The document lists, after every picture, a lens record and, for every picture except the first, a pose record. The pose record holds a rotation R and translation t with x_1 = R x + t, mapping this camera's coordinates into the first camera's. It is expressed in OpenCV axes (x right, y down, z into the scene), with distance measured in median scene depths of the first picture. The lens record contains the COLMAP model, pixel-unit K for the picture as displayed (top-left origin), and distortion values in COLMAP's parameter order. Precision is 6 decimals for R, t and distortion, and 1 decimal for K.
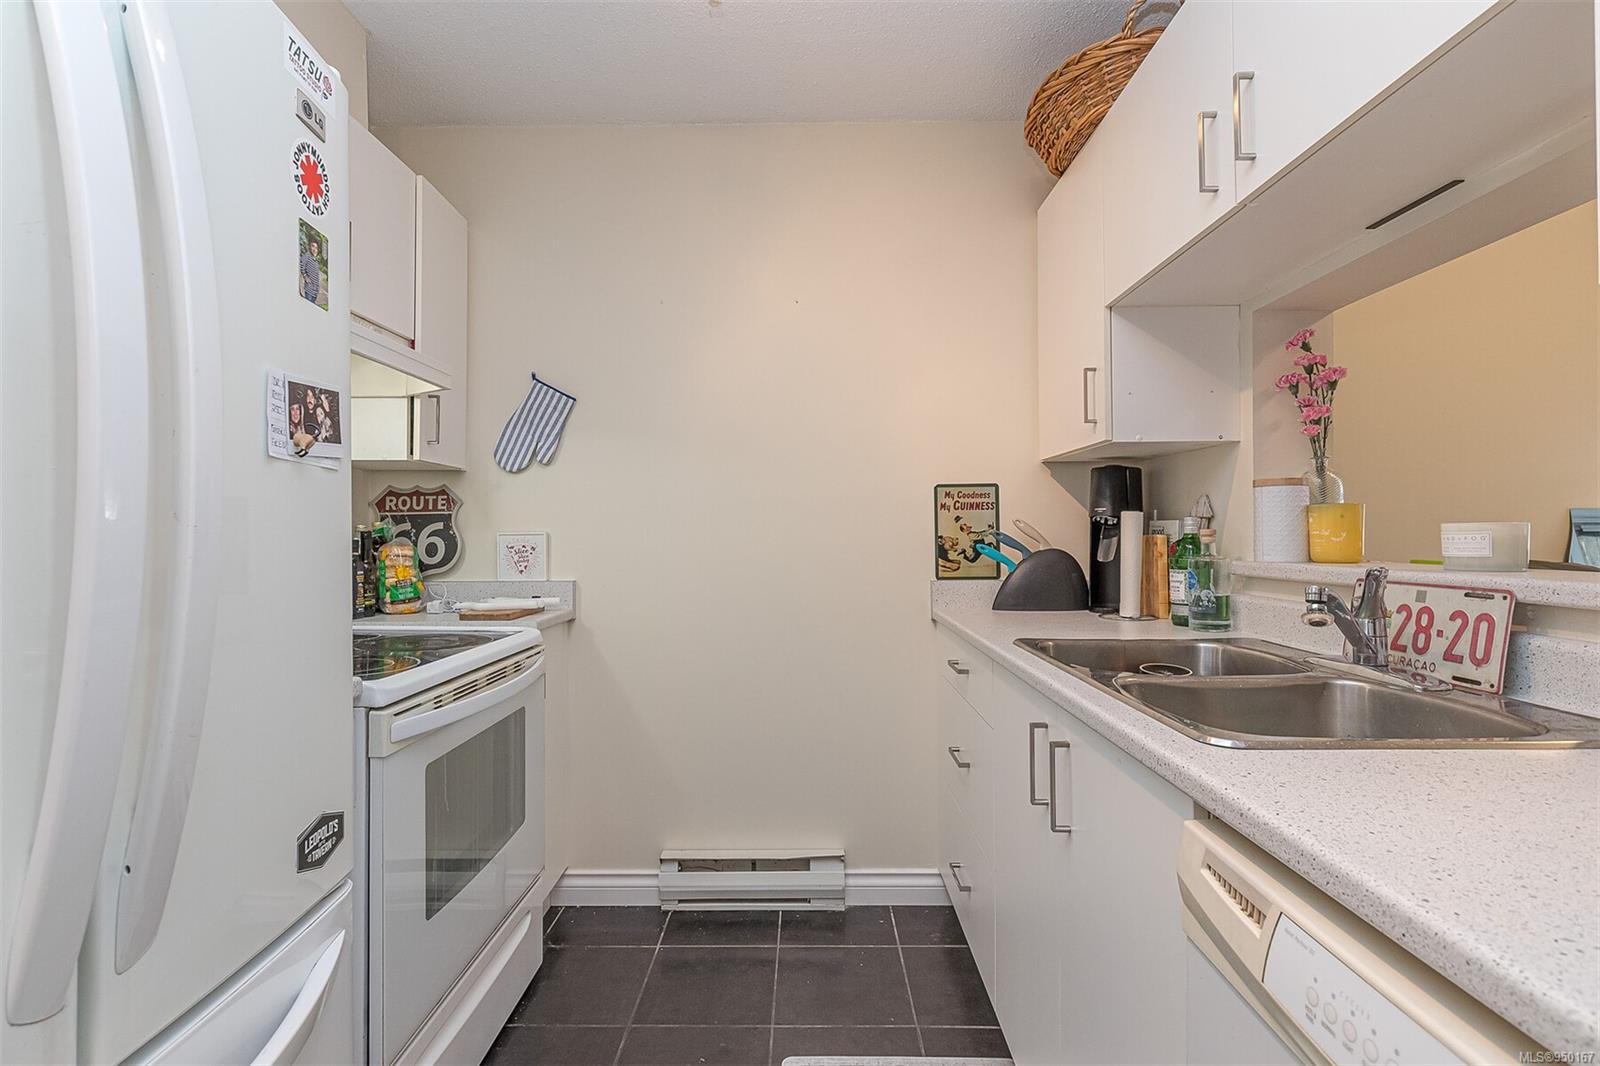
lens RADIAL K [[740.6, 0, 793.4], [0, 740.6, 524.4], [0, 0, 1]] dist [0.001789, -0.000781]
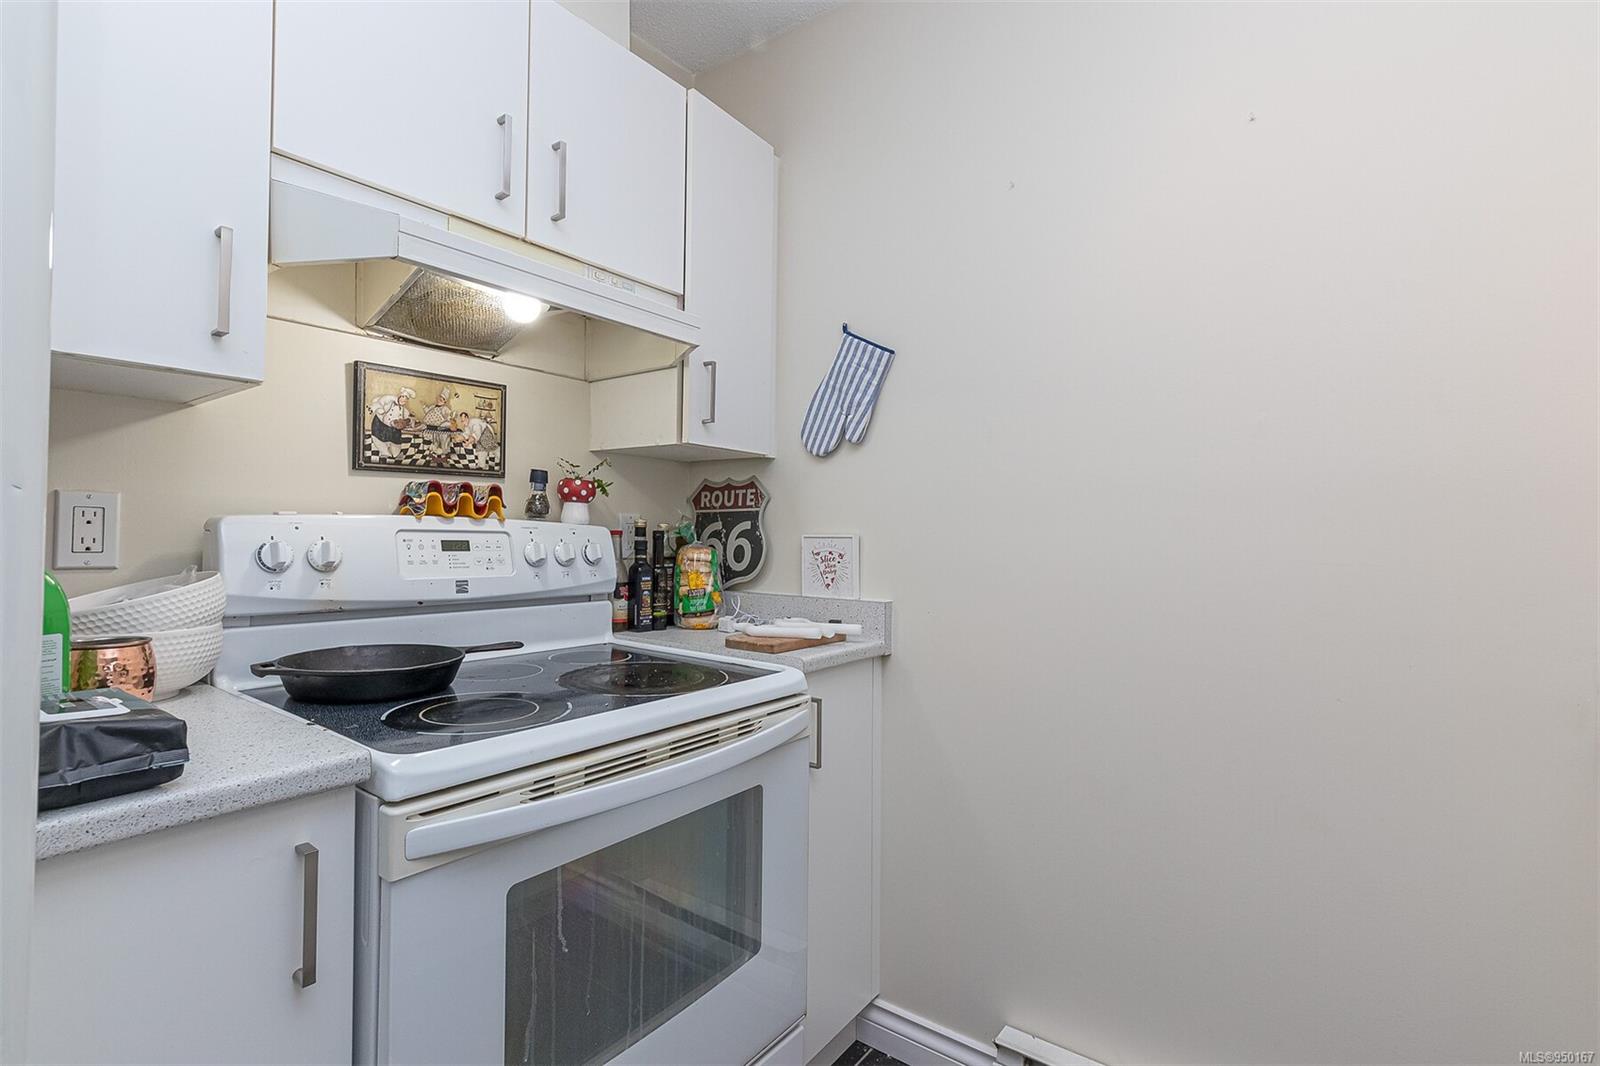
lens RADIAL K [[740.6, 0, 793.4], [0, 740.6, 524.4], [0, 0, 1]] dist [0.001789, -0.000781]
pose [[0.808995, 0.004024, -0.587802, 0.053826], [-0.006822, 0.999973, -0.002544, 0.002667], [0.587776, 0.006068, 0.809001, 0.359796]]
